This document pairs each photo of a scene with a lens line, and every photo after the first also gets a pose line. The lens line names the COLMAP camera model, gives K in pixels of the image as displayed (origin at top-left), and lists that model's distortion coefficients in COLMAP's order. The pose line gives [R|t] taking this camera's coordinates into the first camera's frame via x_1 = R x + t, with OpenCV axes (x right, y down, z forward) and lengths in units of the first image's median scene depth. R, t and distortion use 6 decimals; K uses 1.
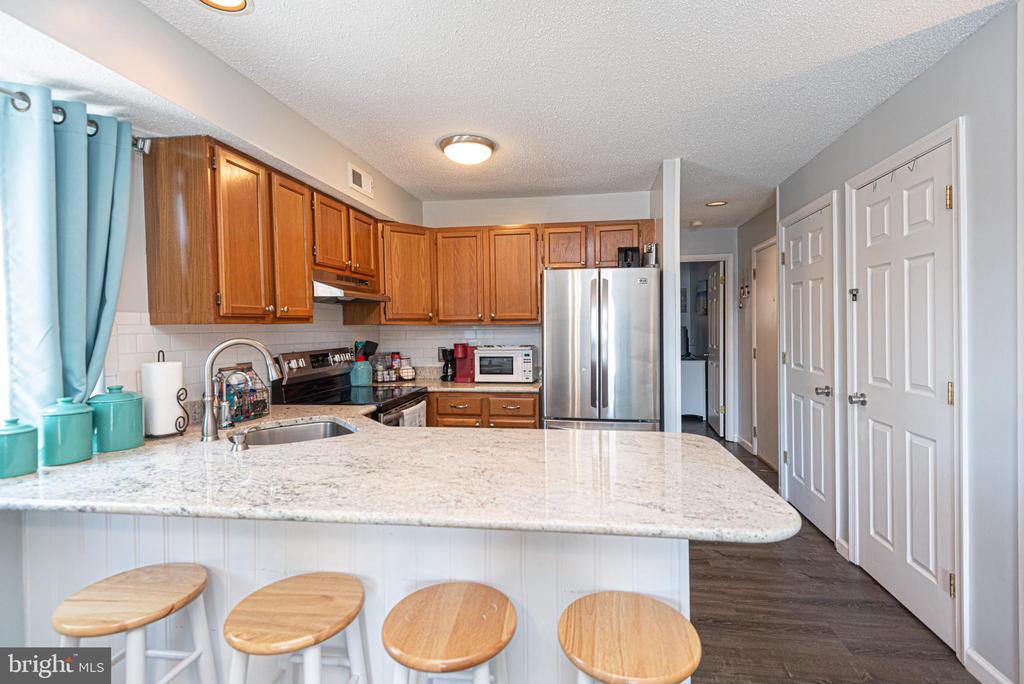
lens RADIAL K [[467.2, 0, 526.7], [0, 467.2, 333.7], [0, 0, 1]] dist [0.016475, -0.000500]
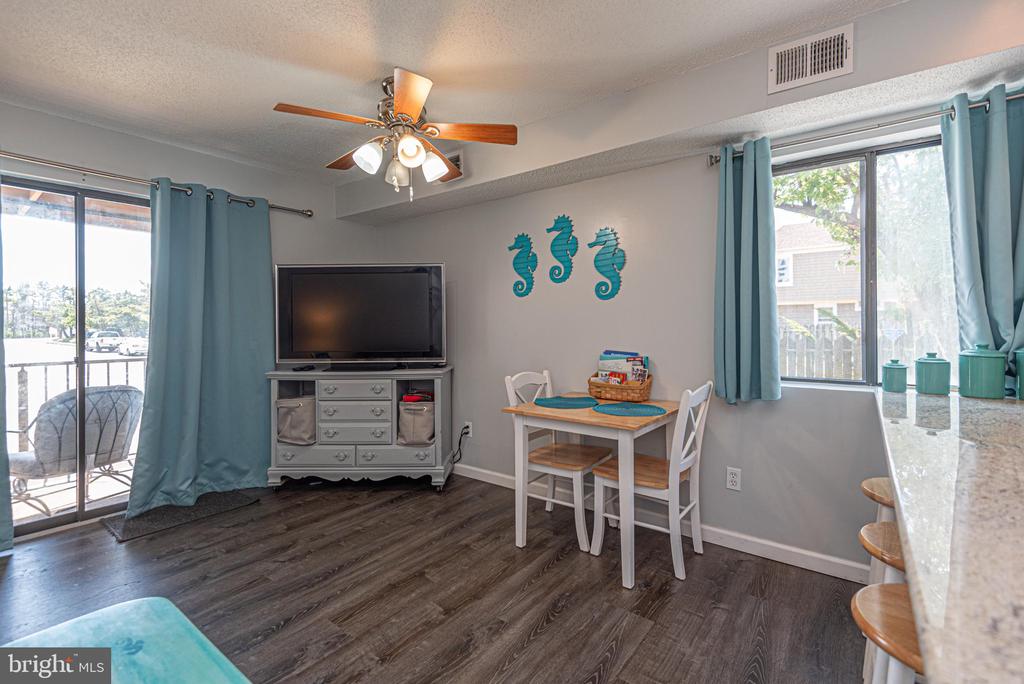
lens RADIAL K [[473.1, 0, 512.7], [0, 473.1, 329.5], [0, 0, 1]] dist [0.056943, -0.036268]
pose [[-0.491478, 0.021352, -0.870628, 0.297598], [-0.002998, 0.999652, 0.026209, 0.032109], [0.870885, 0.015491, -0.491243, 0.259305]]
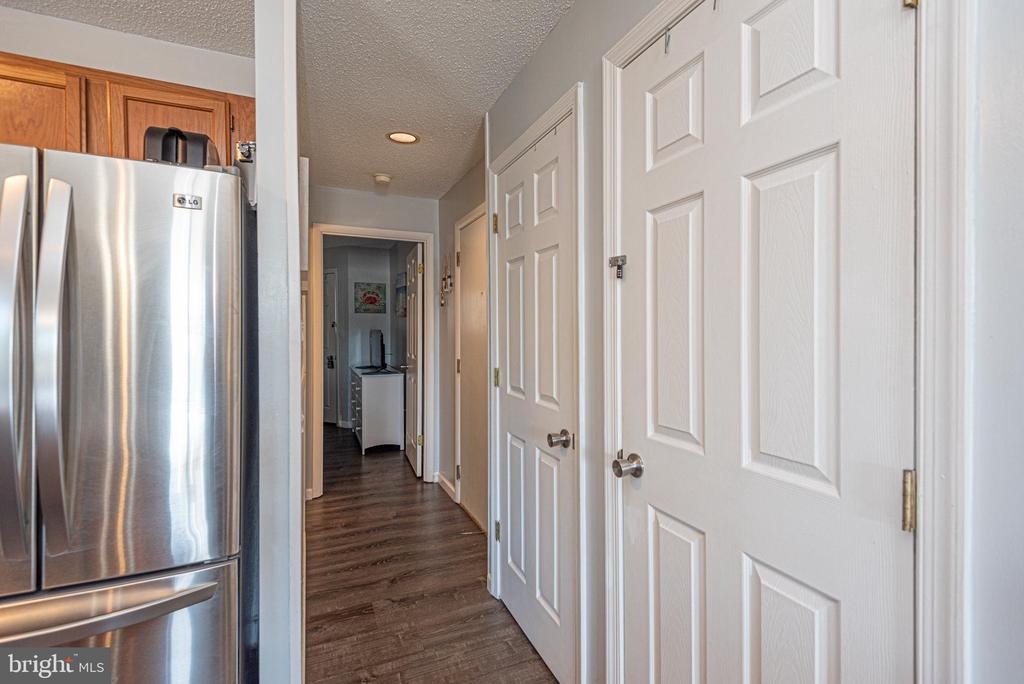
lens RADIAL K [[457.3, 0, 525.0], [0, 457.3, 334.4], [0, 0, 1]] dist [0.018493, -0.000902]
pose [[0.833139, 0.006632, 0.553024, 0.238513], [-0.000839, 0.999942, -0.010727, -0.000584], [-0.553063, 0.008473, 0.833096, 0.466235]]
